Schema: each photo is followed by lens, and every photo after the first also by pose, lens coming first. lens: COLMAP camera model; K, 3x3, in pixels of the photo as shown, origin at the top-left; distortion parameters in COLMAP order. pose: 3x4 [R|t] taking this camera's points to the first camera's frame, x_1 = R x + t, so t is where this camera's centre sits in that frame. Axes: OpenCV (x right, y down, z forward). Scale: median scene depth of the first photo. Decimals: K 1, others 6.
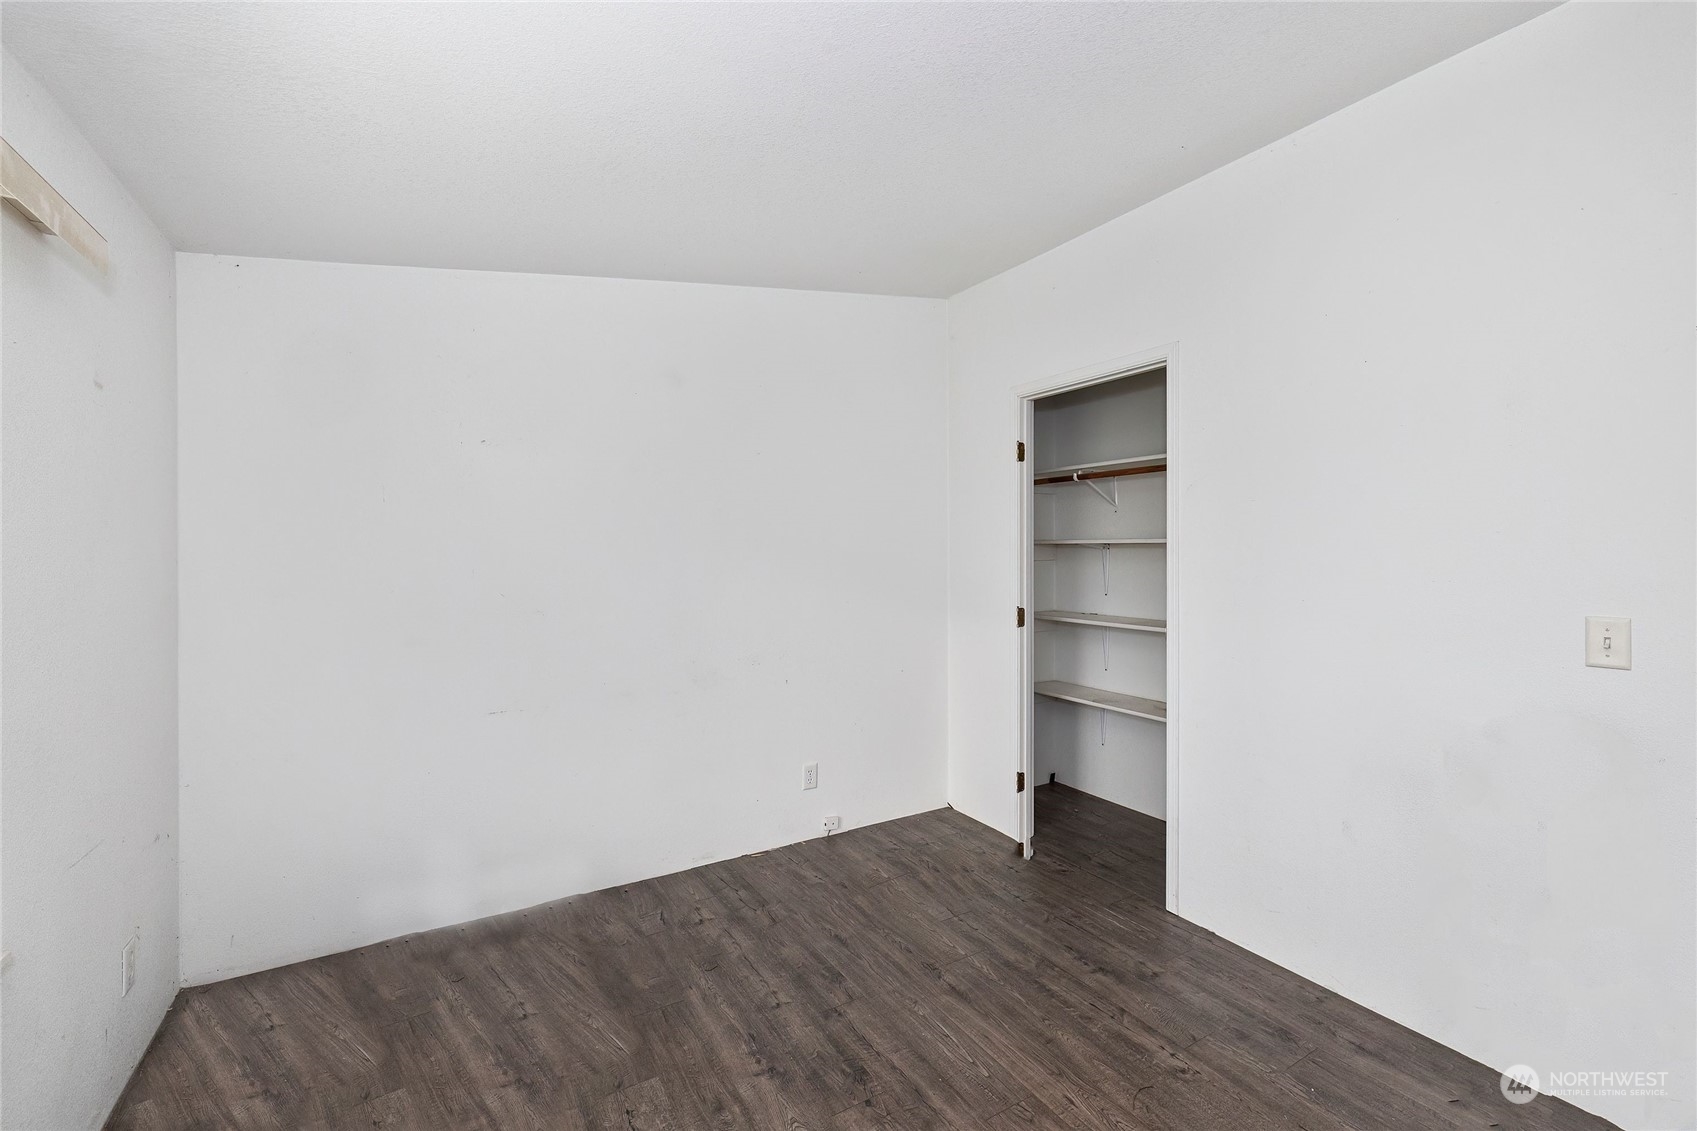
lens RADIAL K [[723.9, 0, 845.0], [0, 723.9, 570.6], [0, 0, 1]] dist [-0.000916, -0.000046]
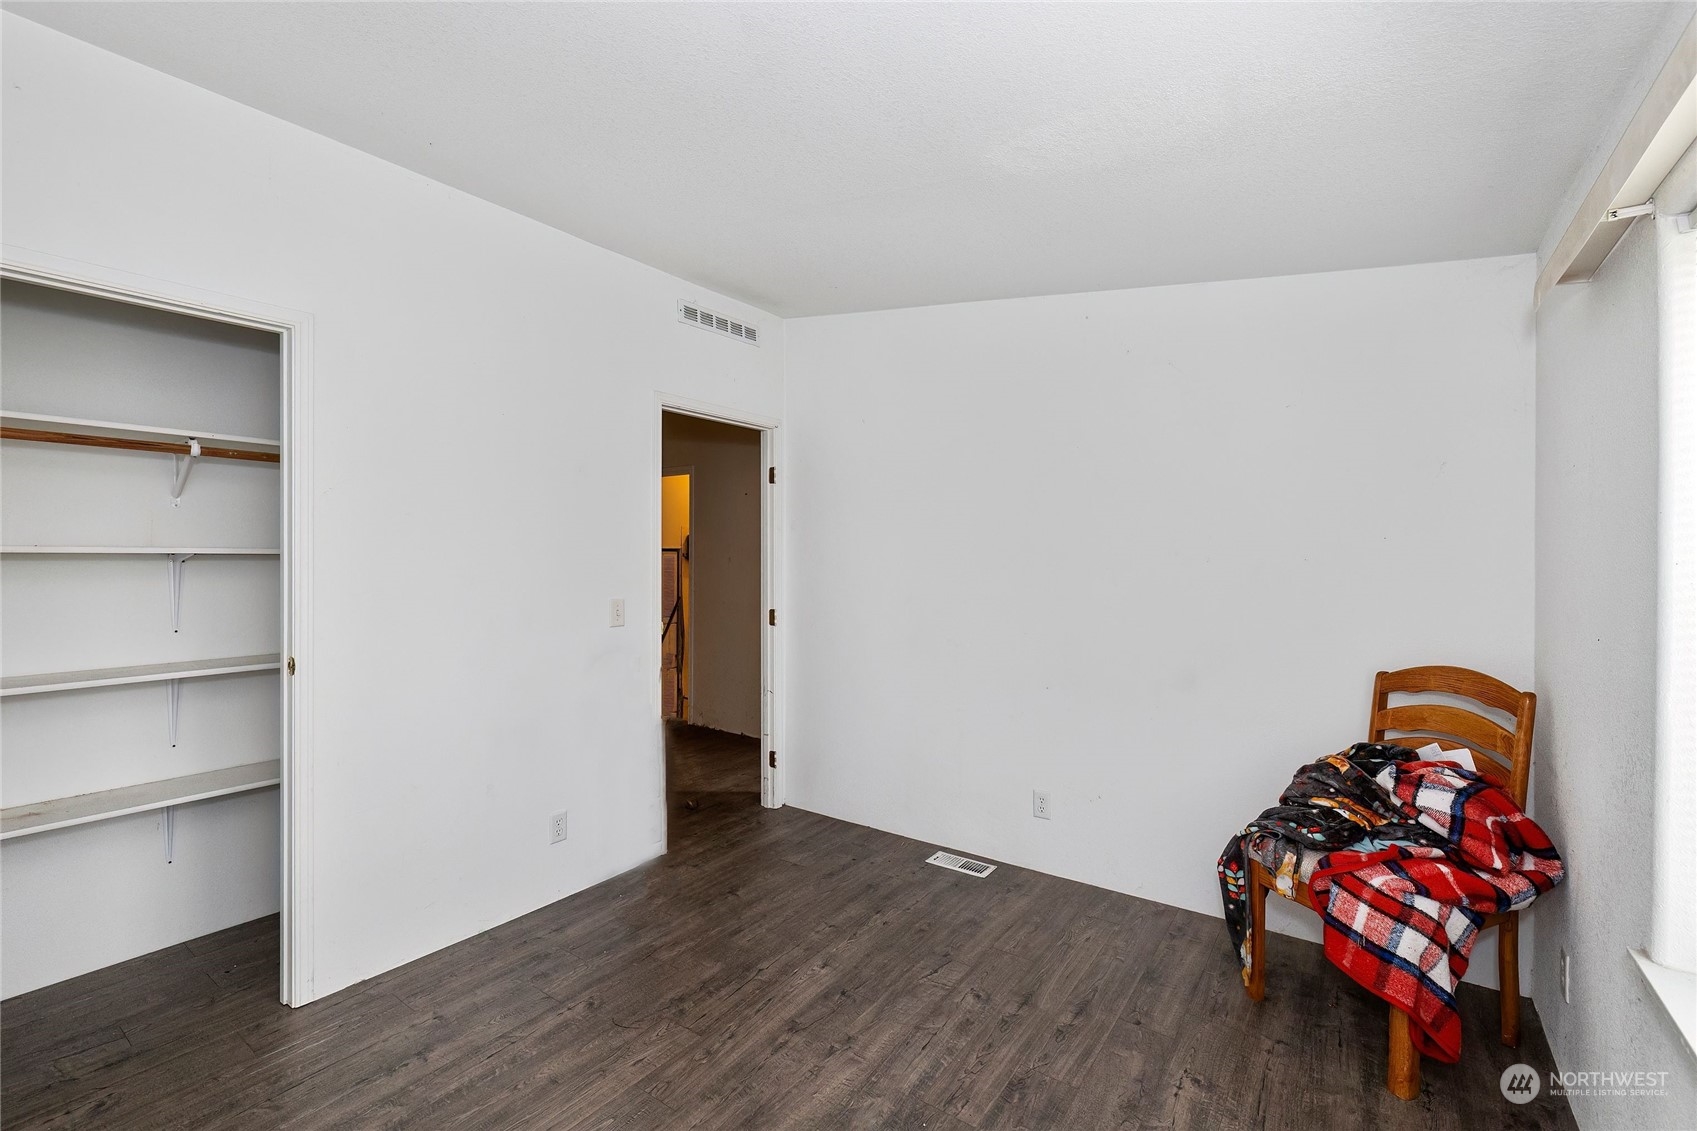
lens RADIAL K [[723.9, 0, 845.0], [0, 723.9, 570.6], [0, 0, 1]] dist [-0.000916, -0.000046]
pose [[-0.410105, -0.000520, 0.912038, -0.666108], [0.028898, 0.999490, 0.013564, -0.014369], [-0.911581, 0.031918, -0.409881, 0.930397]]
